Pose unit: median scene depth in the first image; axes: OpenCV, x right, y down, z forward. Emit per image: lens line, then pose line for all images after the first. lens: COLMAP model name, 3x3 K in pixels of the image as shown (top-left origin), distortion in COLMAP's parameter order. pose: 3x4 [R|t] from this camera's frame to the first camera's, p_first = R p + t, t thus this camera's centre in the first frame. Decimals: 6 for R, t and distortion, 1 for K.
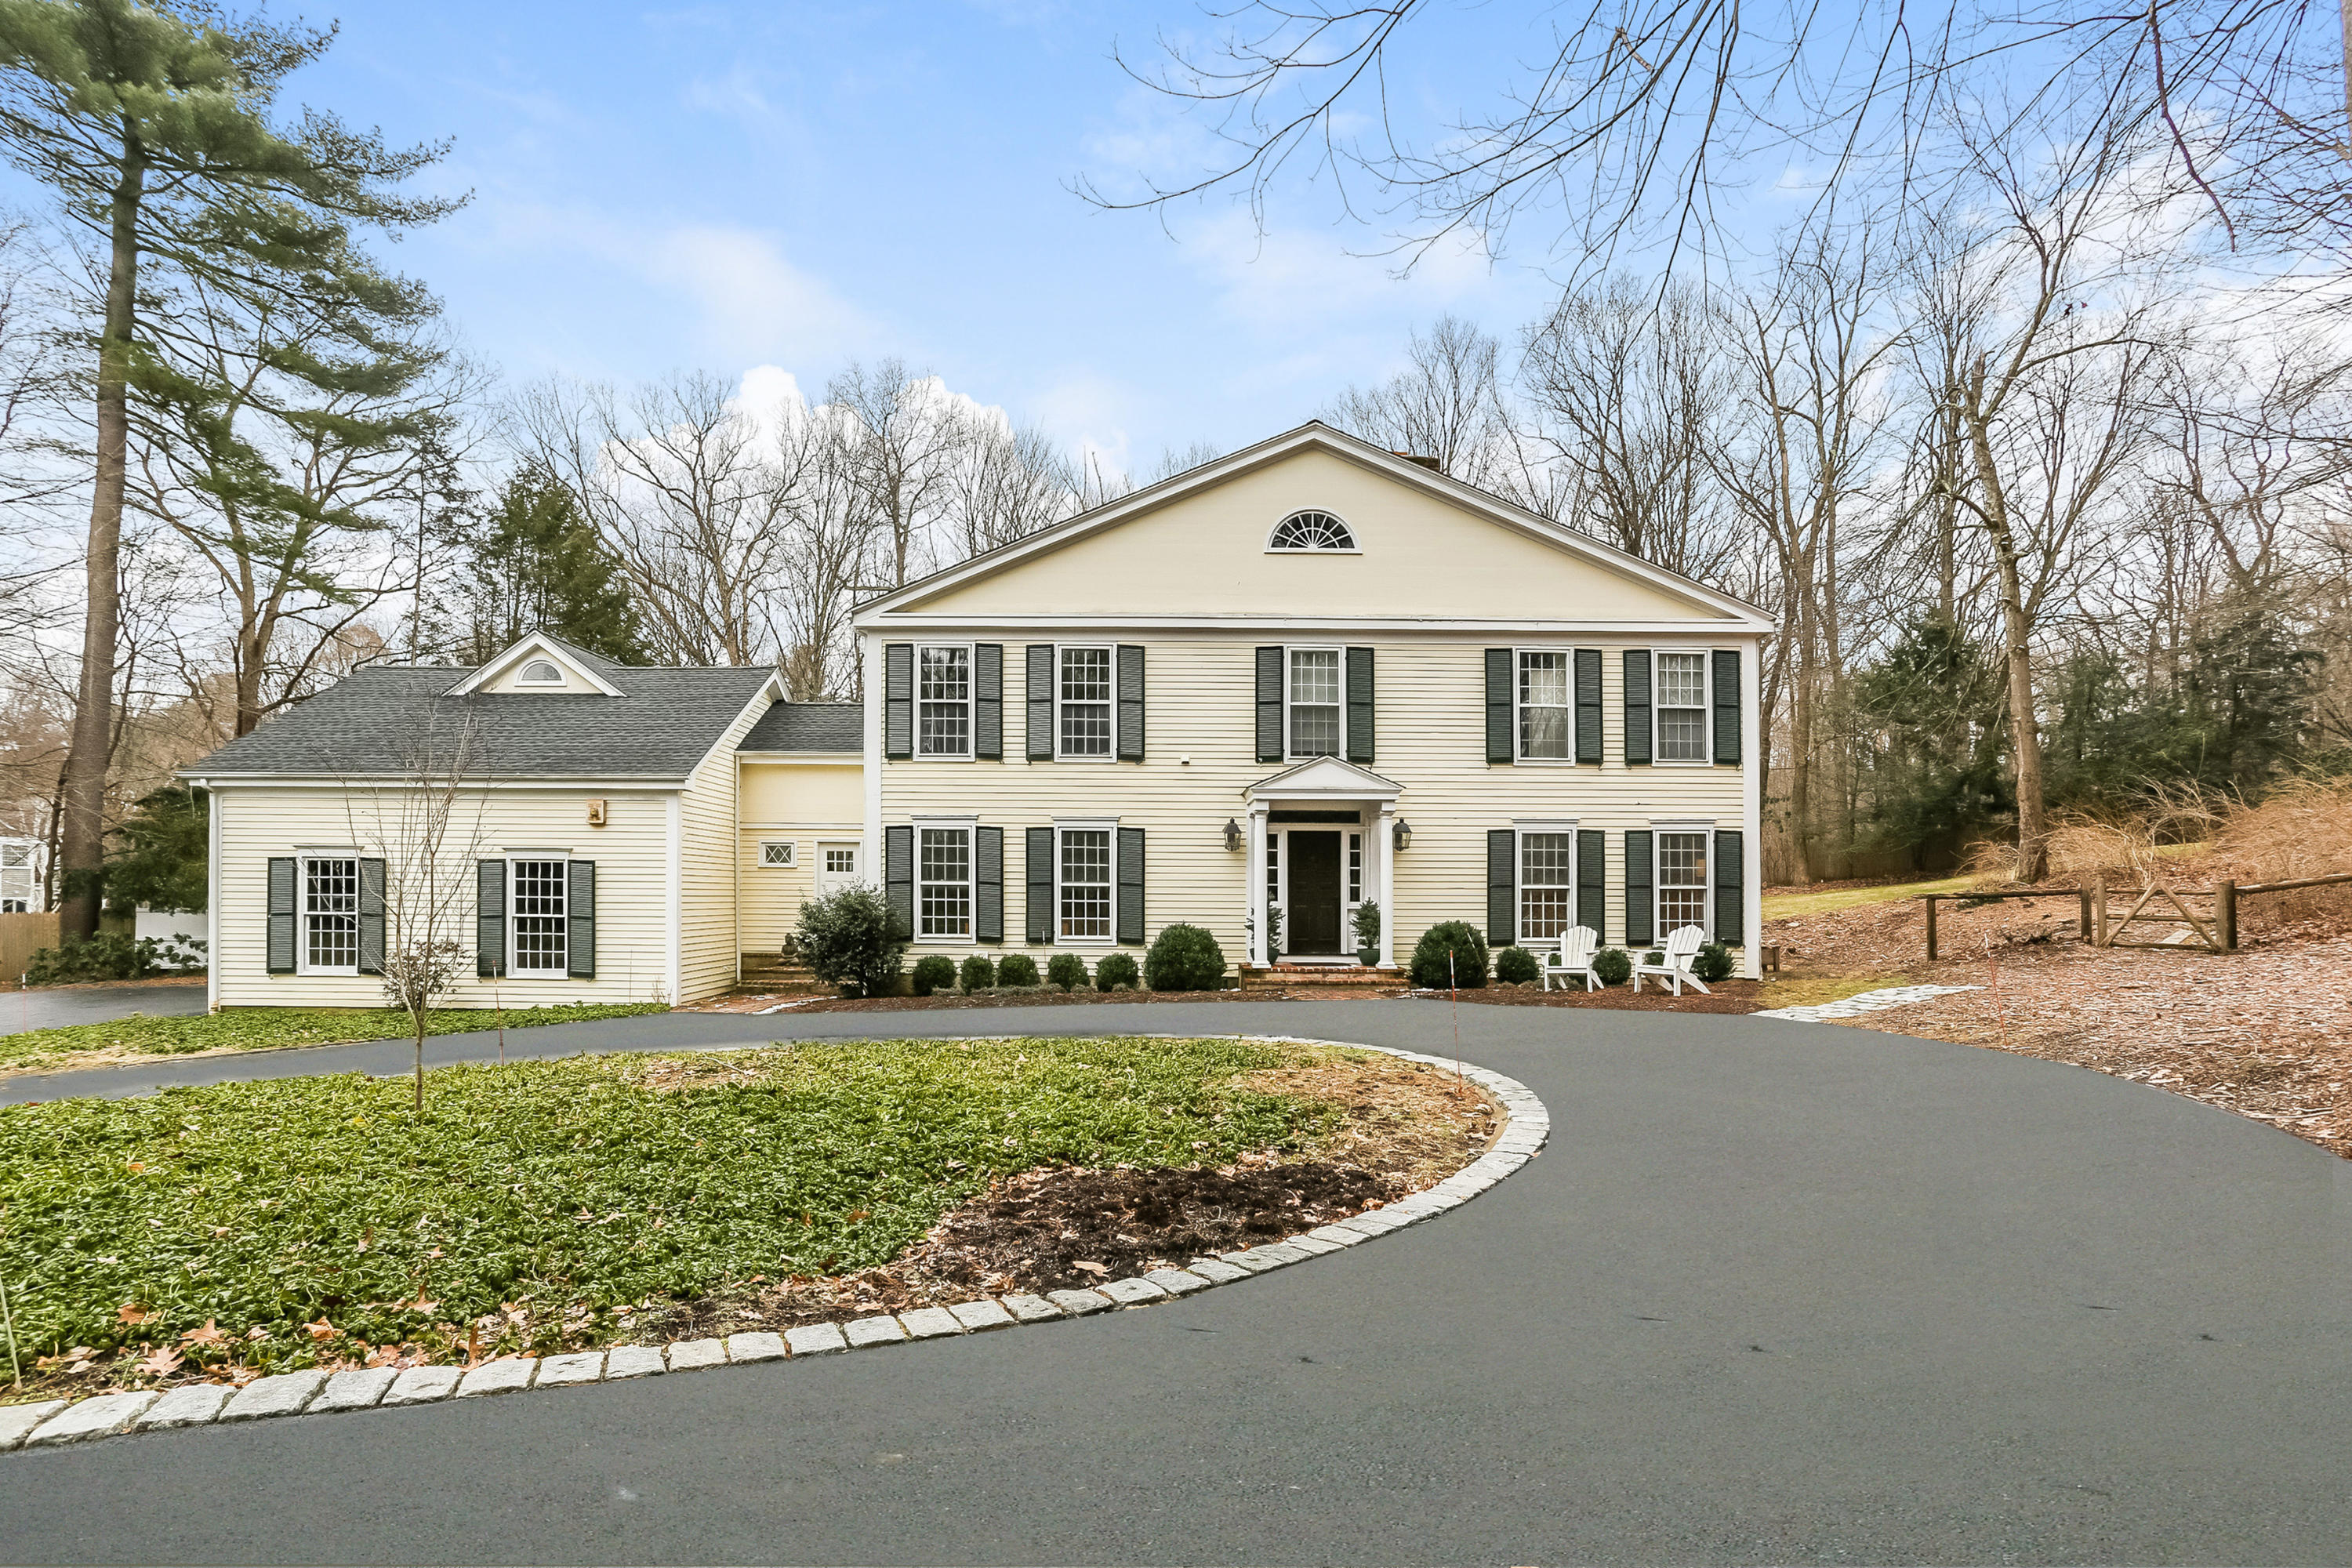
lens RADIAL K [[1129.9, 0, 1176.0], [0, 1129.9, 784.0], [0, 0, 1]] dist [-0.002251, -0.000167]
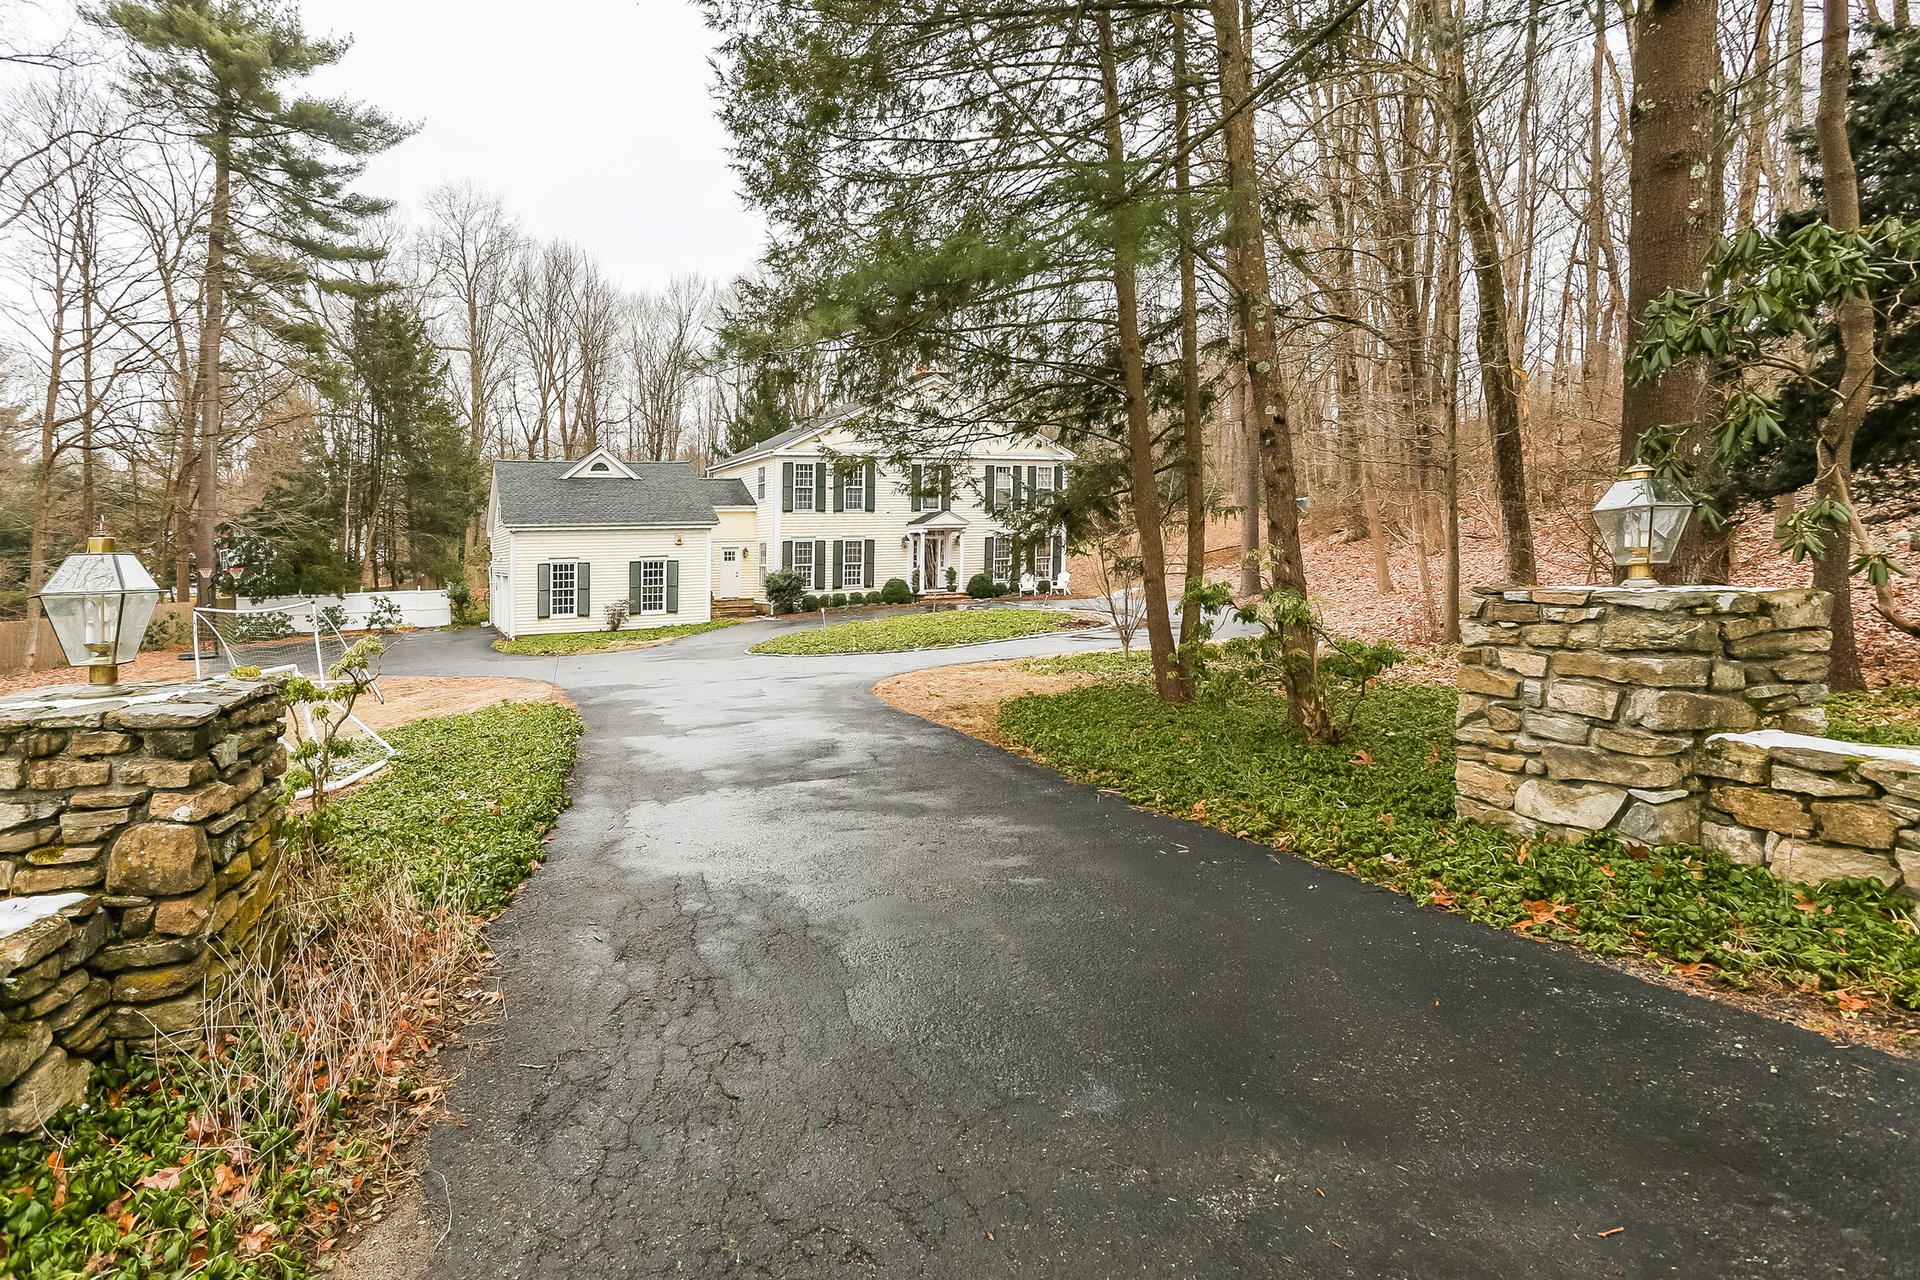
lens RADIAL K [[922.4, 0, 960.0], [0, 922.4, 640.0], [0, 0, 1]] dist [-0.002251, -0.000167]
pose [[0.838641, -0.082296, 0.538432, -0.954839], [-0.000075, 0.988503, 0.151203, -0.045690], [-0.544685, -0.126845, 0.828993, -0.754881]]
